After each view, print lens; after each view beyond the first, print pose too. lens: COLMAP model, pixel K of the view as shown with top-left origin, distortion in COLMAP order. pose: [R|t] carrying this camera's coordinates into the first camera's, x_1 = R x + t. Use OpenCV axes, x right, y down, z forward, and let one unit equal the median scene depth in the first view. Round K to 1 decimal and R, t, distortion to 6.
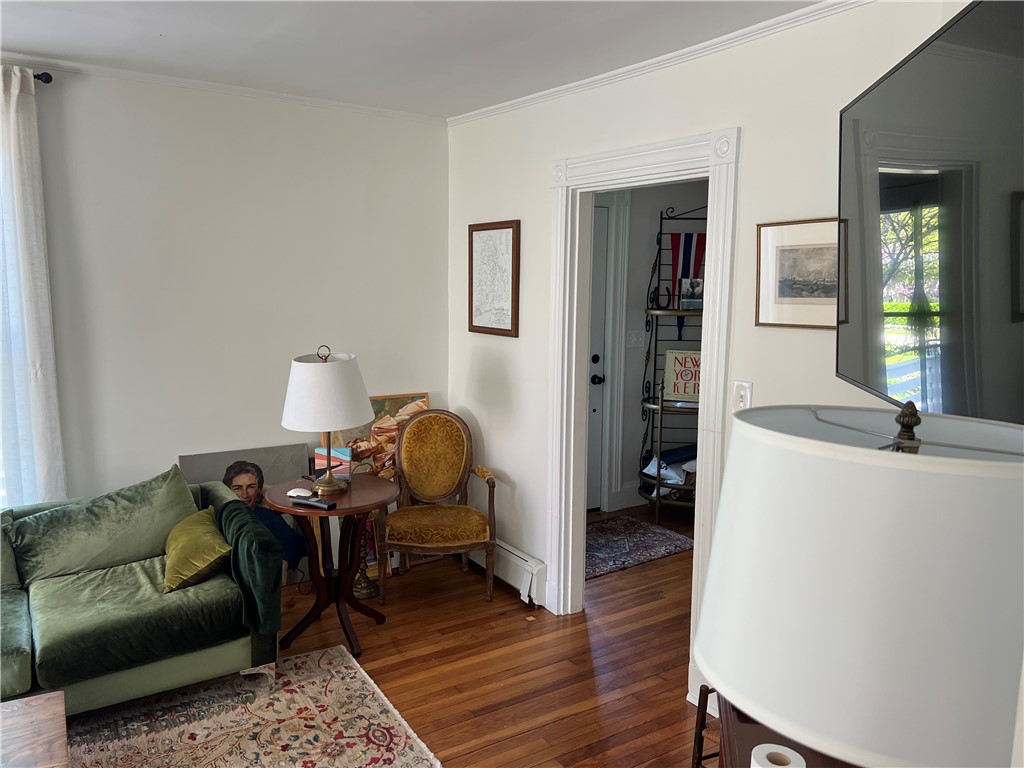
lens RADIAL K [[769.0, 0, 510.9], [0, 769.0, 379.8], [0, 0, 1]] dist [0.023818, 0.003124]
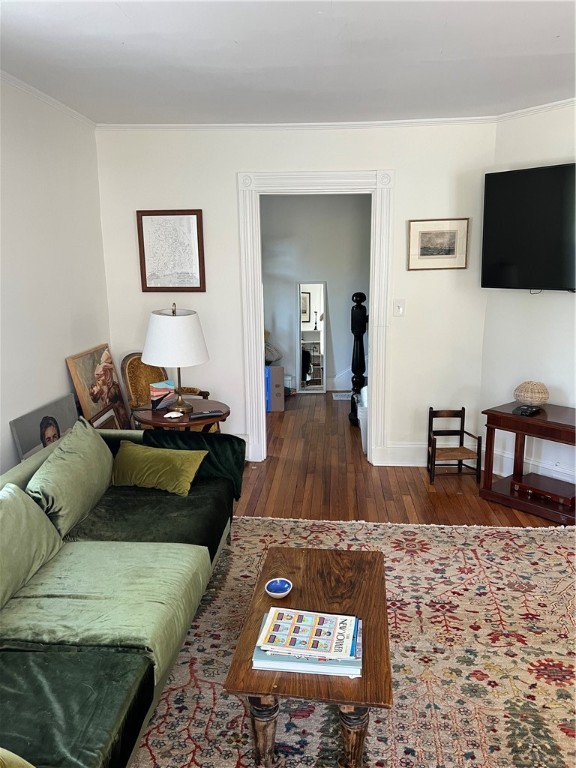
lens RADIAL K [[576.7, 0, 282.8], [0, 576.7, 389.7], [0, 0, 1]] dist [0.023818, 0.003124]
pose [[0.627216, -0.199468, 0.752870, -0.936683], [0.119029, 0.979842, 0.160440, -0.038314], [-0.769696, -0.011017, 0.638315, 0.222541]]
